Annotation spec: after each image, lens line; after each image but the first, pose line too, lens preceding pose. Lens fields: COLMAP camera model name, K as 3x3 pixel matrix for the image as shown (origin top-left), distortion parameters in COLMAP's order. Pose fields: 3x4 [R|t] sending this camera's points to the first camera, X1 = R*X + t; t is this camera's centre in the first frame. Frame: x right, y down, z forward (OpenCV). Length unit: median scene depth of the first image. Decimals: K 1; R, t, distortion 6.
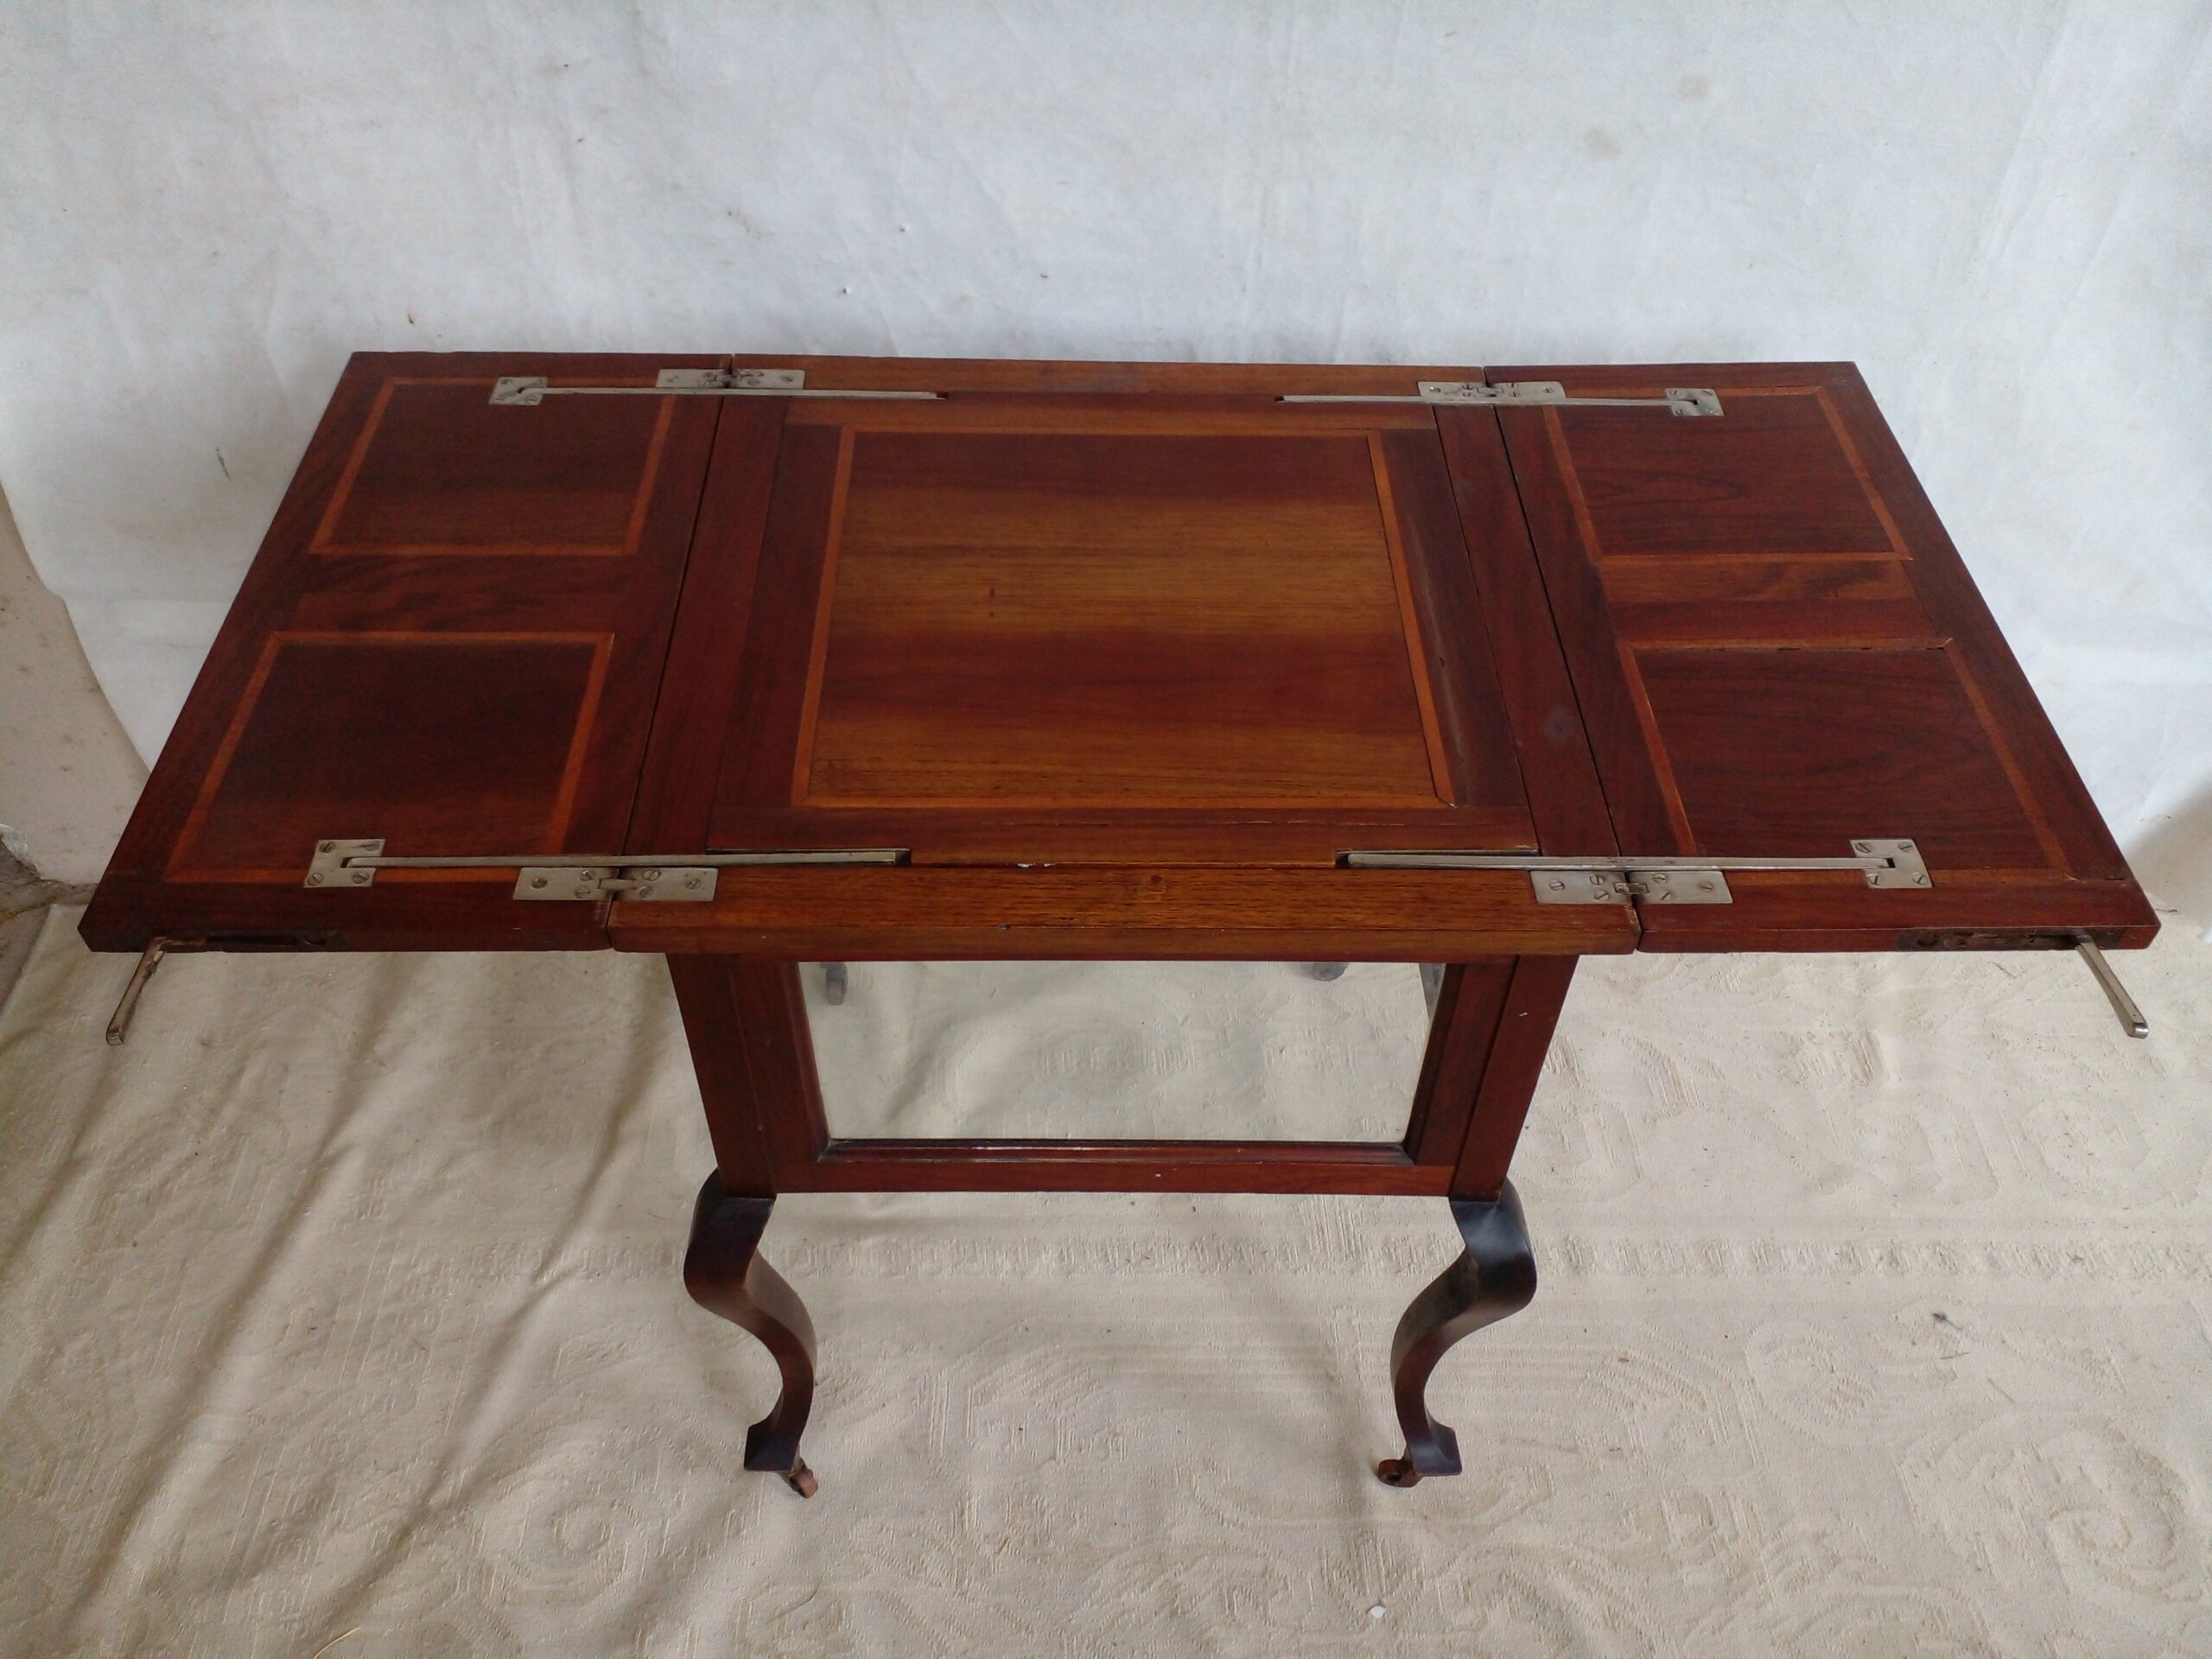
lens RADIAL K [[1791.5, 0, 1104.8], [0, 1791.5, 885.3], [0, 0, 1]] dist [0.006332, -0.020161]
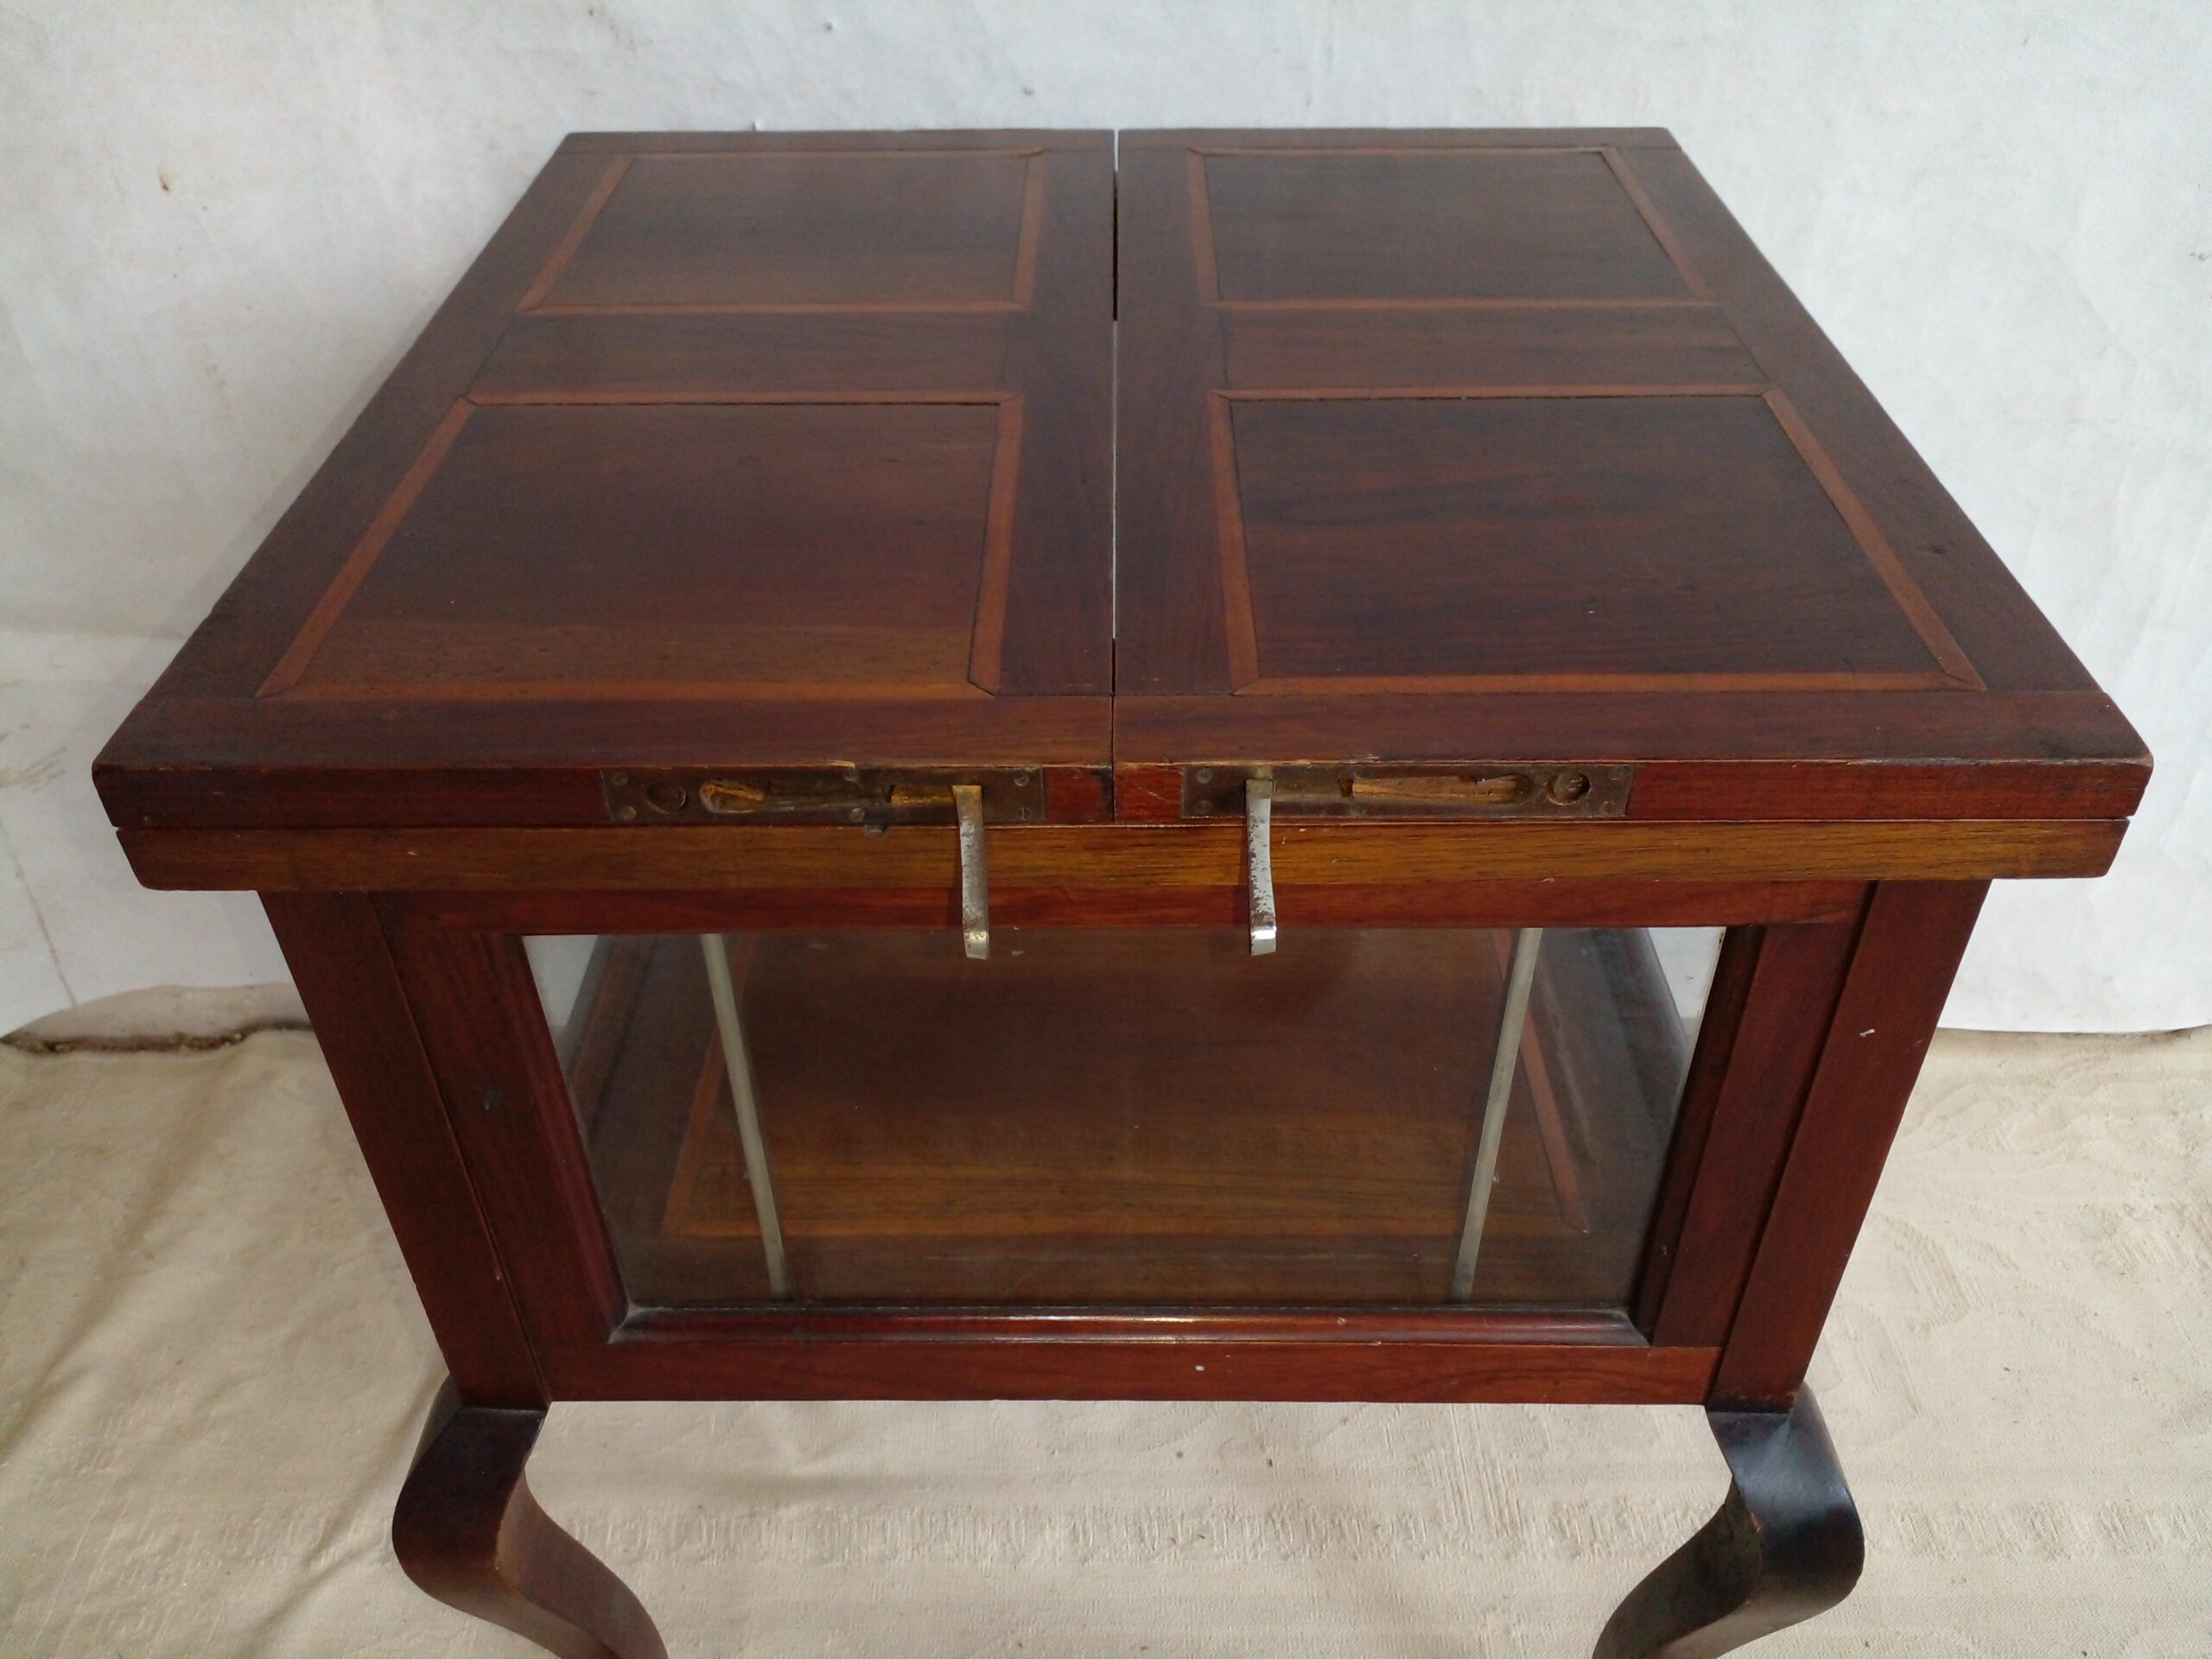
lens RADIAL K [[1791.5, 0, 1107.4], [0, 1791.5, 874.0], [0, 0, 1]] dist [0.006332, -0.020161]
pose [[0.999216, -0.013960, -0.037047, 0.018926], [0.007917, 0.987326, -0.158511, 0.077069], [0.038791, 0.158093, 0.986662, 0.322215]]
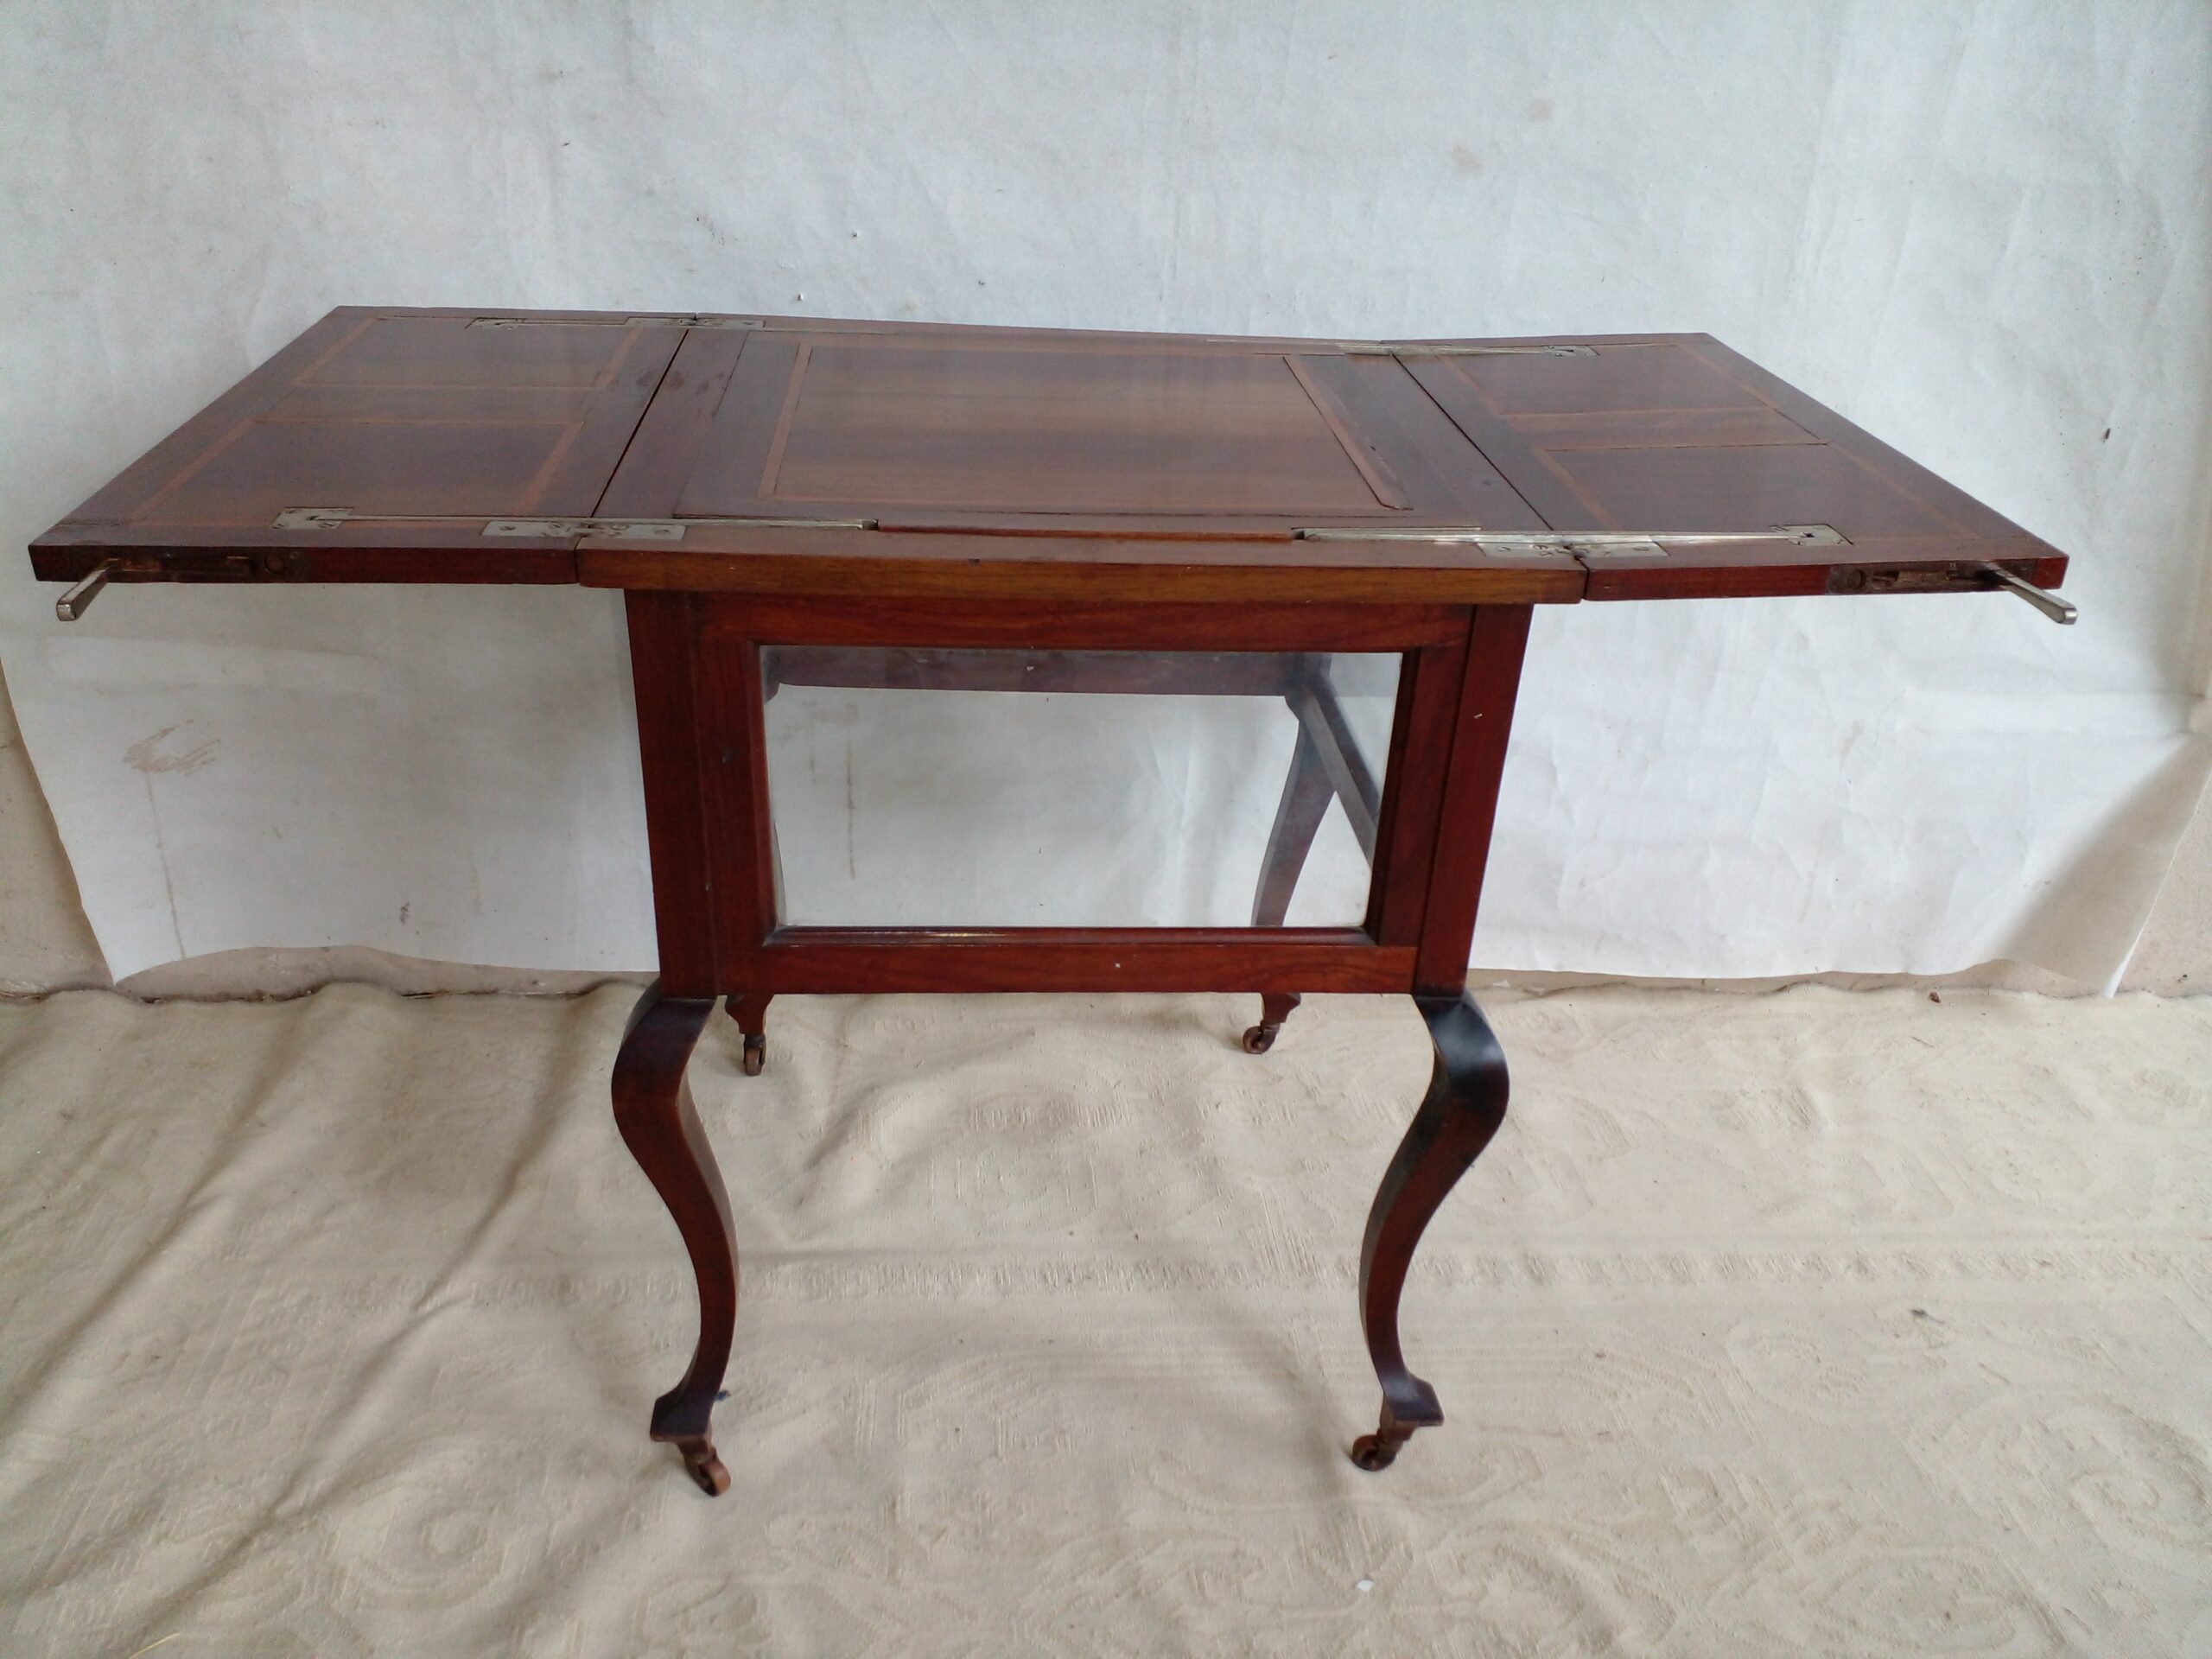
lens RADIAL K [[1791.5, 0, 1105.1], [0, 1791.5, 873.6], [0, 0, 1]] dist [0.006332, -0.020161]
pose [[0.997475, -0.007567, 0.070613, -0.035594], [0.029267, 0.949747, -0.311647, 0.333316], [-0.064706, 0.312927, 0.947571, 0.053970]]
